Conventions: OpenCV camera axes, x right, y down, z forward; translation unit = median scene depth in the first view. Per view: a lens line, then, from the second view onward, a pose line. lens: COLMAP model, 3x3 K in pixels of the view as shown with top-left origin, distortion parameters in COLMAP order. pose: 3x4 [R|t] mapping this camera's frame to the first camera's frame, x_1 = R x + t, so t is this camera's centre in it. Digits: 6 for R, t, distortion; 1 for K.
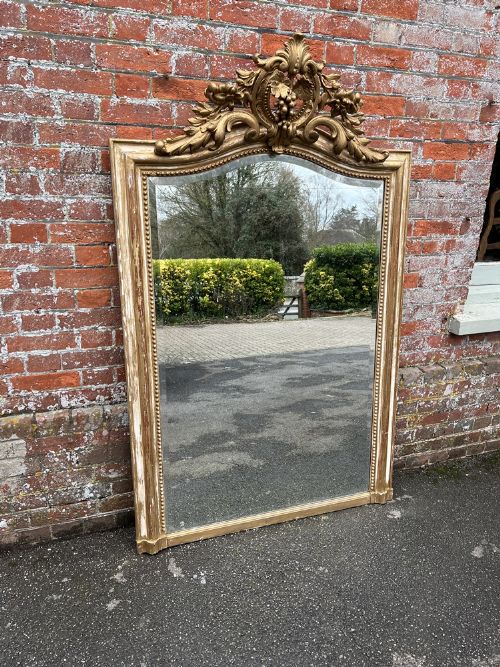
lens RADIAL K [[477.3, 0, 204.5], [0, 477.3, 331.8], [0, 0, 1]] dist [-0.000689, -0.006564]
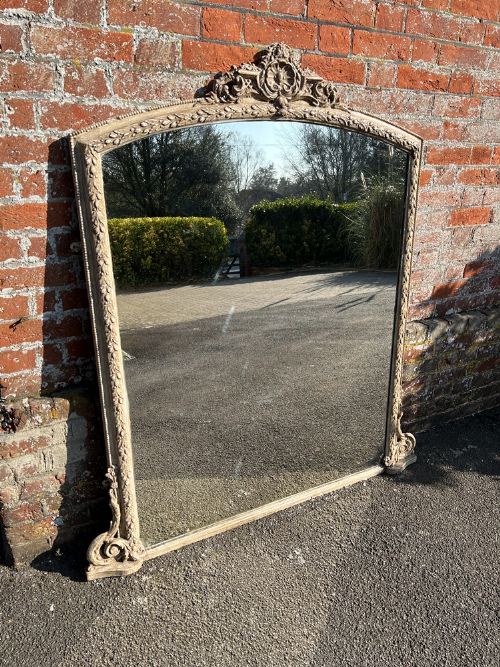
lens RADIAL K [[478.7, 0, 184.3], [0, 478.7, 334.9], [0, 0, 1]] dist [-0.000753, -0.012998]
pose [[0.991024, -0.050753, 0.123677, -0.287669], [0.040899, 0.995878, 0.080953, 0.026350], [-0.127276, -0.075168, 0.989015, 0.176358]]
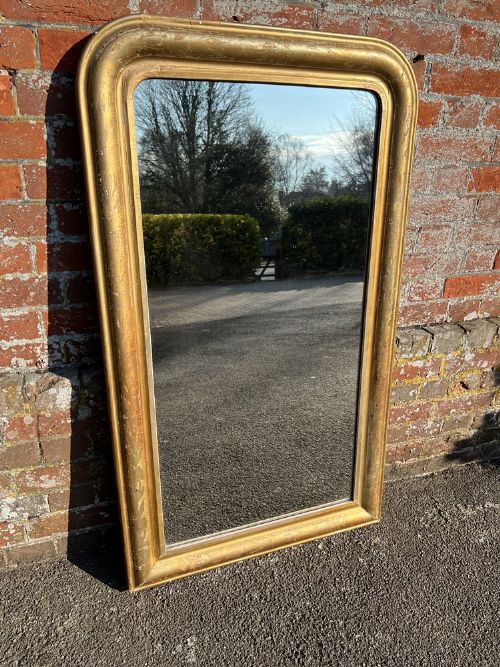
lens RADIAL K [[465.6, 0, 190.0], [0, 465.6, 339.0], [0, 0, 1]] dist [0.019832, -0.001329]
pose [[0.999237, -0.019501, 0.033848, -0.035423], [0.016506, 0.996105, 0.086616, 0.049696], [-0.035405, -0.085991, 0.995667, 0.431739]]
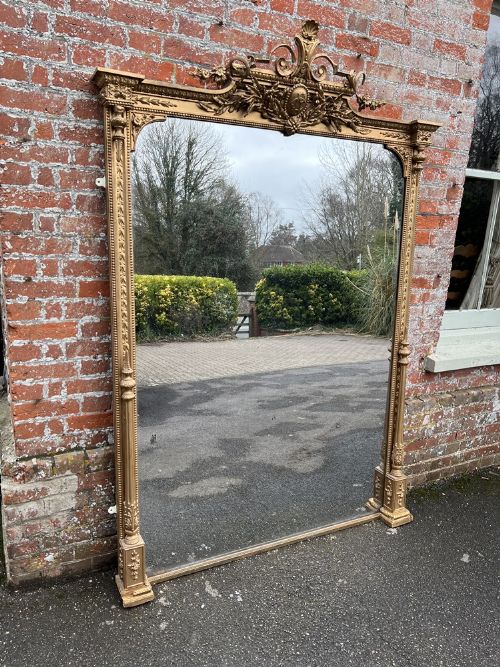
lens RADIAL K [[477.3, 0, 204.5], [0, 477.3, 331.8], [0, 0, 1]] dist [-0.000689, -0.006564]
pose [[0.990945, 0.020716, 0.132663, -0.230942], [-0.017941, 0.999595, -0.022081, -0.074446], [-0.133067, 0.019501, 0.990915, -0.101960]]
